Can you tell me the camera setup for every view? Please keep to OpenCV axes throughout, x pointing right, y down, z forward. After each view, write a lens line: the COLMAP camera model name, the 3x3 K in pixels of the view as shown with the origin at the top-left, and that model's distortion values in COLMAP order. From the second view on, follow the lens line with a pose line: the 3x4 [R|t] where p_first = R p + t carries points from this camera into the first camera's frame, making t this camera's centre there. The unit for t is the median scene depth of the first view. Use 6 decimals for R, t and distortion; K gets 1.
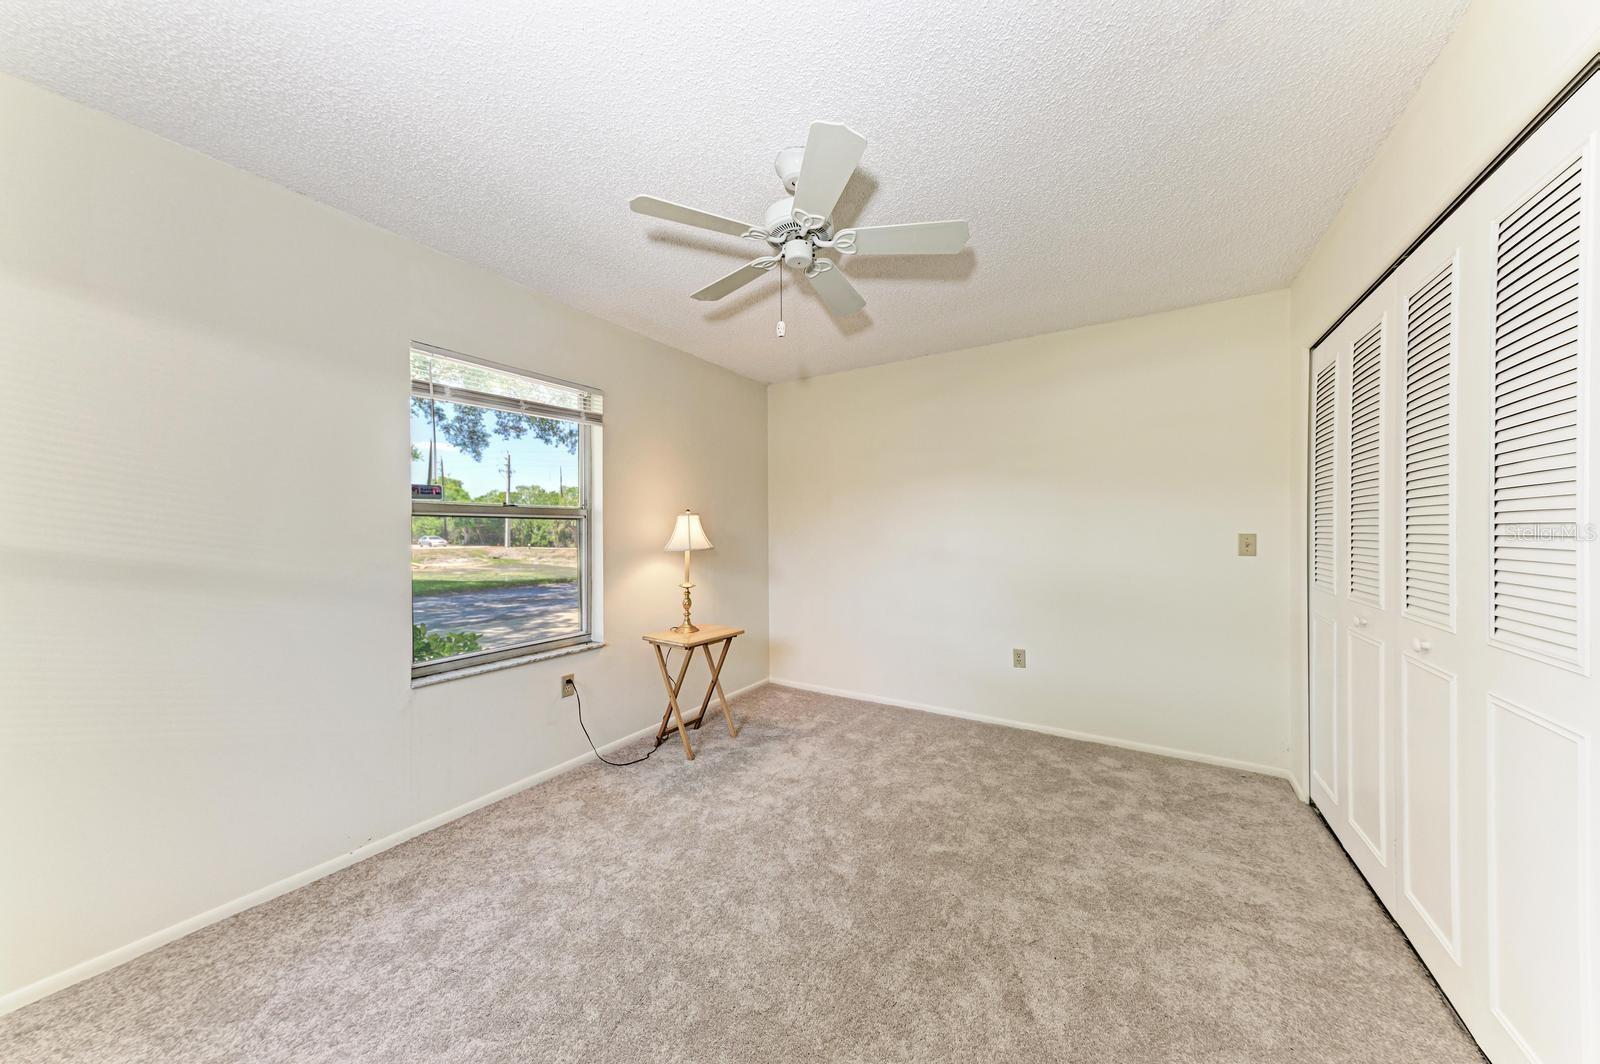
lens RADIAL K [[532.6, 0, 801.7], [0, 532.6, 533.4], [0, 0, 1]] dist [0.026814, -0.006027]
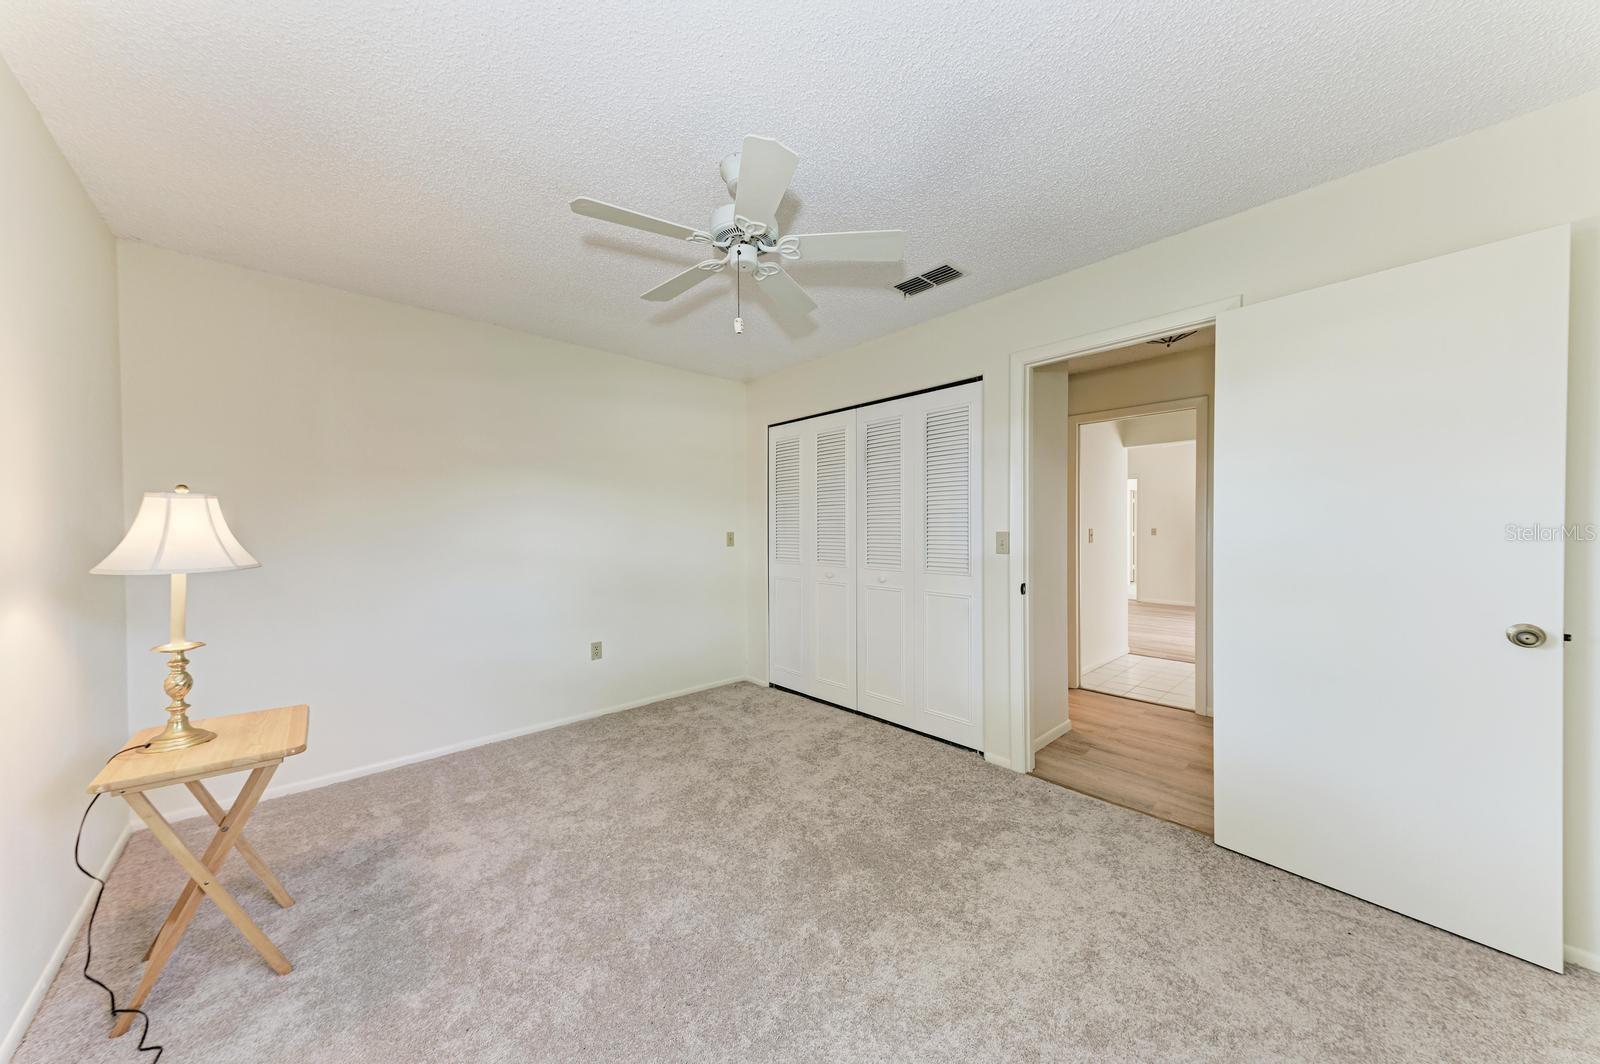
lens RADIAL K [[532.6, 0, 801.7], [0, 532.6, 533.4], [0, 0, 1]] dist [0.026814, -0.006027]
pose [[0.259537, -0.004785, 0.965721, -0.574677], [0.004074, 0.999984, 0.003860, -0.001117], [-0.965725, 0.002932, 0.259553, 0.374762]]
